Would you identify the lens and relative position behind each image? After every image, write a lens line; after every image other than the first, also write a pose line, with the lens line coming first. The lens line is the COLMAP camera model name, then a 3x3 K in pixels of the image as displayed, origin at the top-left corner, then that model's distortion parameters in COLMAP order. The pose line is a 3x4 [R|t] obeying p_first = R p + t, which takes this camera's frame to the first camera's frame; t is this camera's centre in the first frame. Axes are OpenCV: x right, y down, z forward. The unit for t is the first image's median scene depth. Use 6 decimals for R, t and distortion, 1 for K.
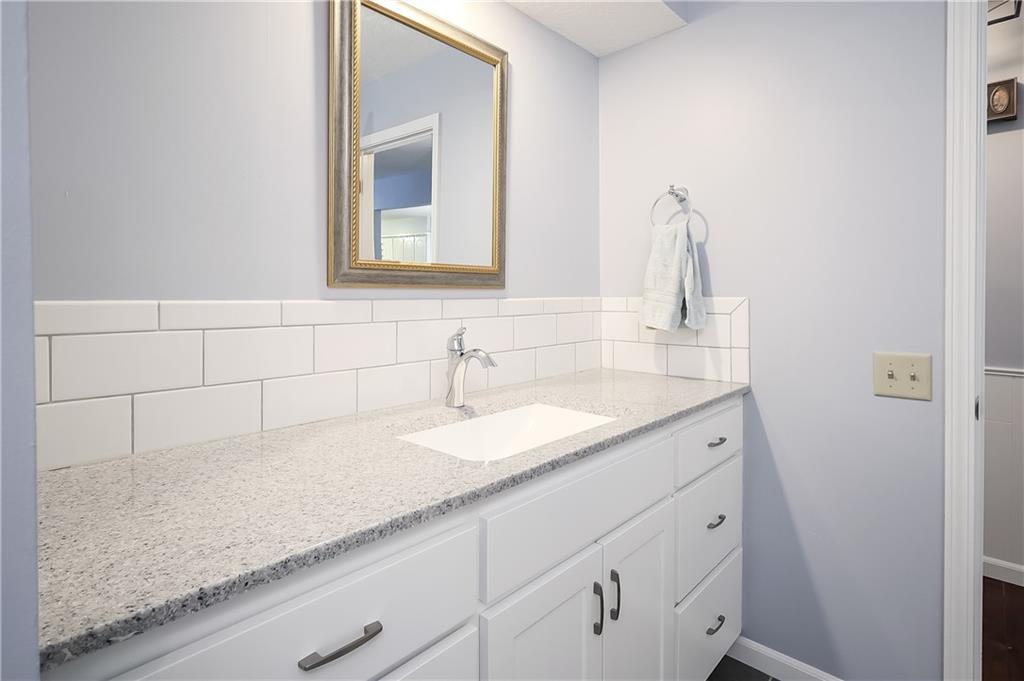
lens RADIAL K [[528.2, 0, 513.2], [0, 528.2, 280.7], [0, 0, 1]] dist [-0.000022, 0.001160]
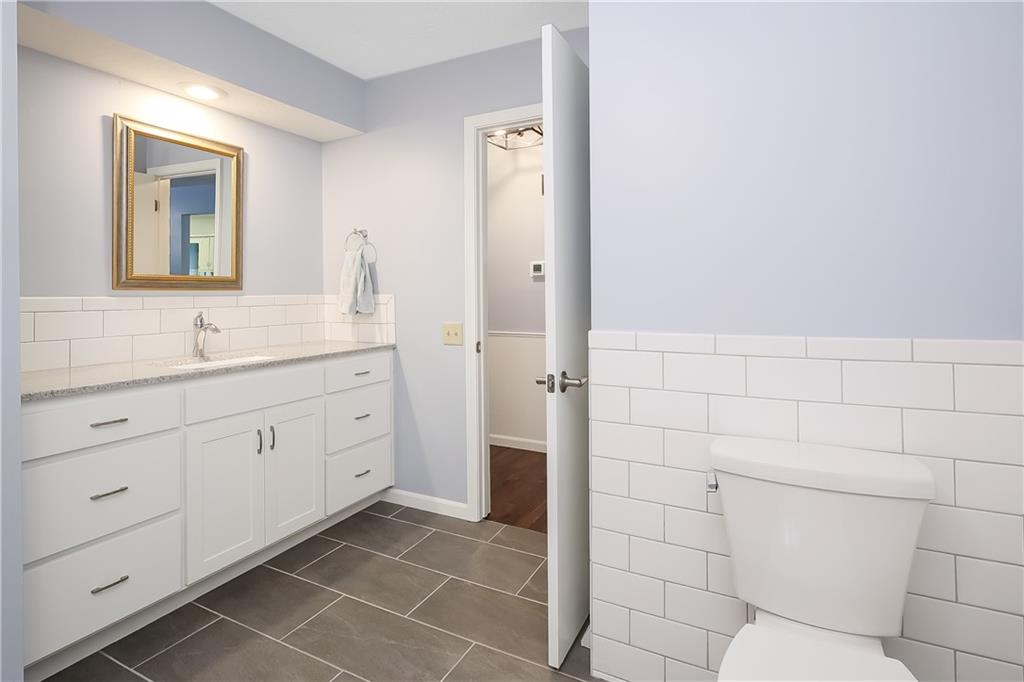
lens RADIAL K [[528.2, 0, 513.2], [0, 528.2, 281.2], [0, 0, 1]] dist [-0.000022, 0.001160]
pose [[0.962393, 0.002138, 0.271651, 0.352923], [-0.003225, 0.999988, 0.003553, -0.020753], [-0.271640, -0.004296, 0.962389, -0.821928]]
